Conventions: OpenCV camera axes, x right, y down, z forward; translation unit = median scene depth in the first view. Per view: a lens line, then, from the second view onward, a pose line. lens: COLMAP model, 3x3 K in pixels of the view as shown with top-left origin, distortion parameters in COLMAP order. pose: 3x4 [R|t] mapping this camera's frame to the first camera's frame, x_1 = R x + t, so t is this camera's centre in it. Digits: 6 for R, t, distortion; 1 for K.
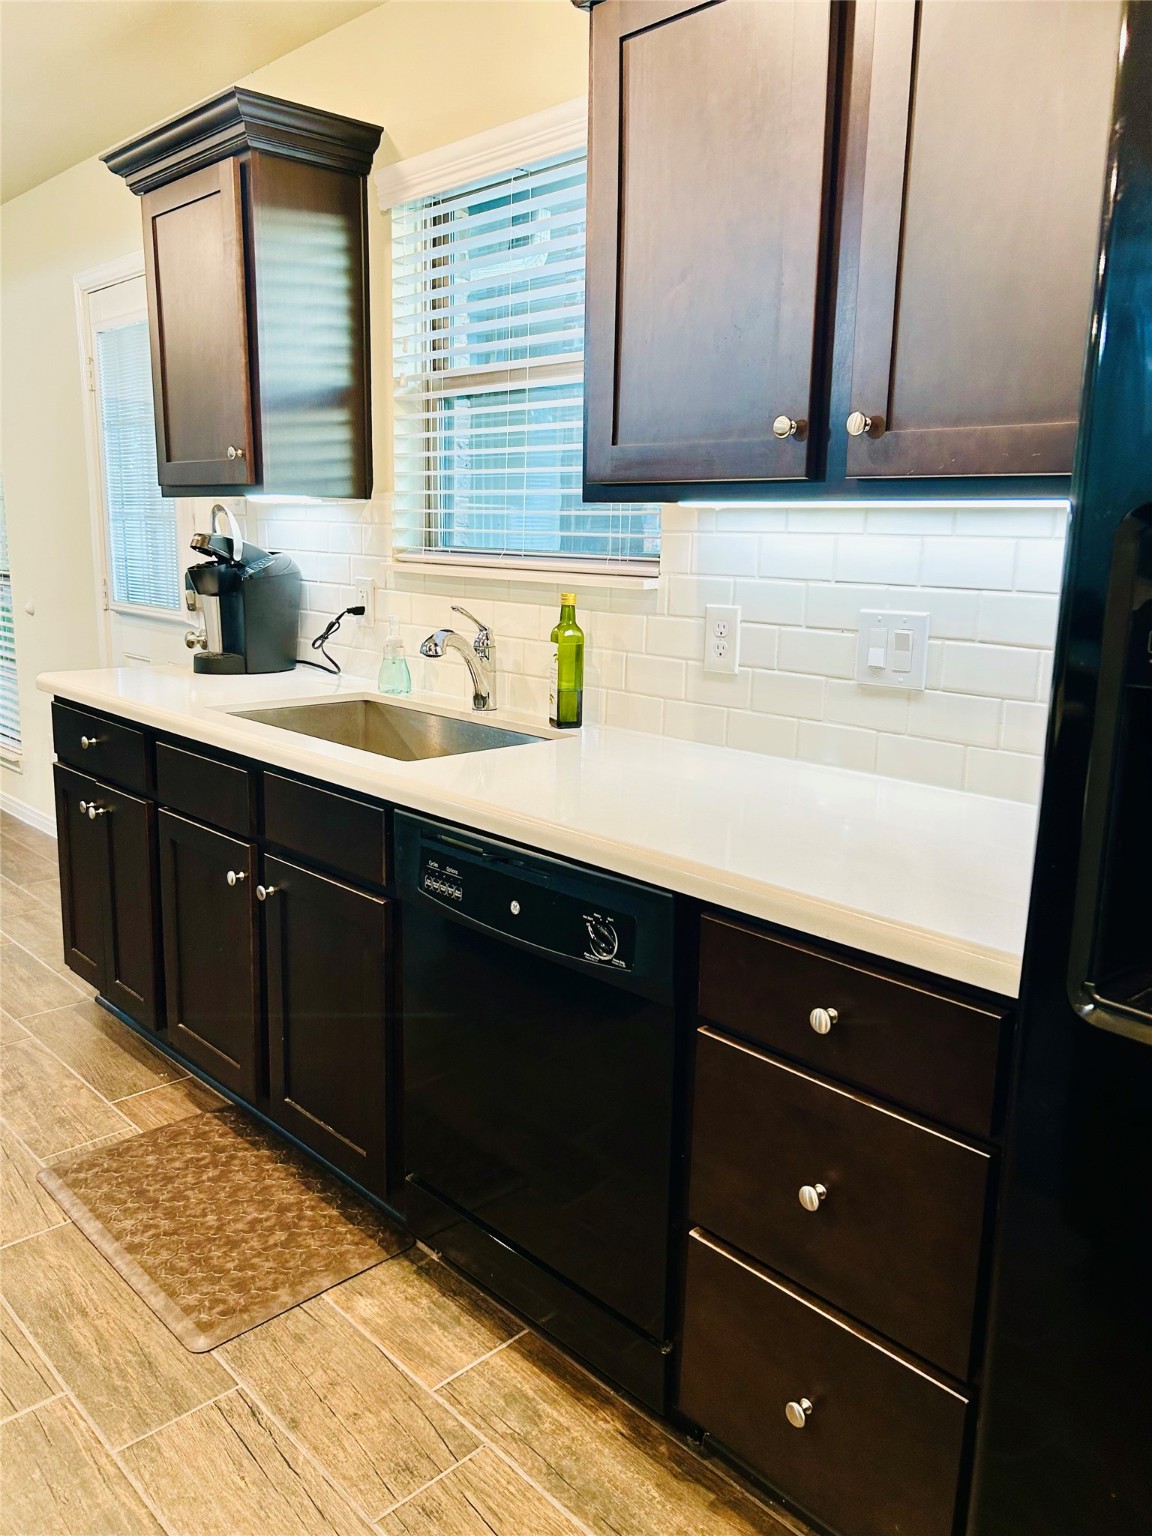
lens RADIAL K [[1143.4, 0, 578.3], [0, 1143.4, 768.8], [0, 0, 1]] dist [0.034883, -0.033620]
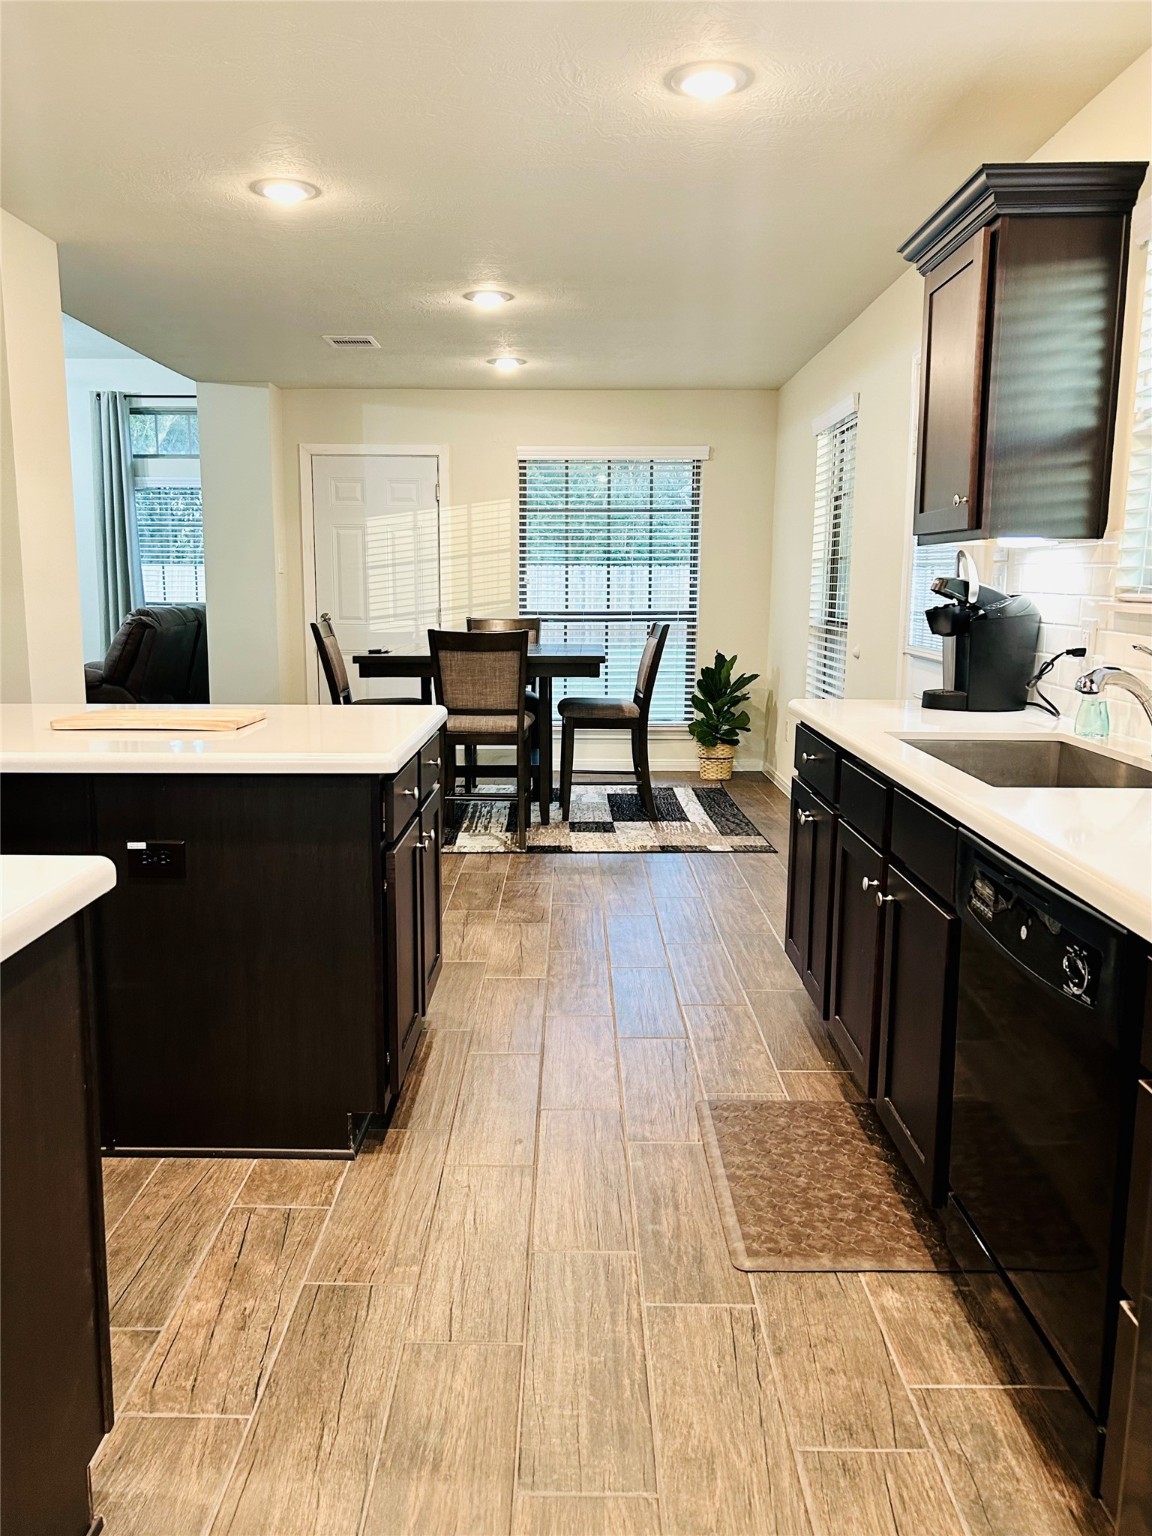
lens RADIAL K [[1143.4, 0, 562.8], [0, 1143.4, 766.8], [0, 0, 1]] dist [0.034883, -0.033620]
pose [[0.731787, 0.096414, -0.674679, 0.227472], [-0.129451, 0.991585, 0.001293, 0.021153], [0.669126, 0.086392, 0.738110, -0.015282]]
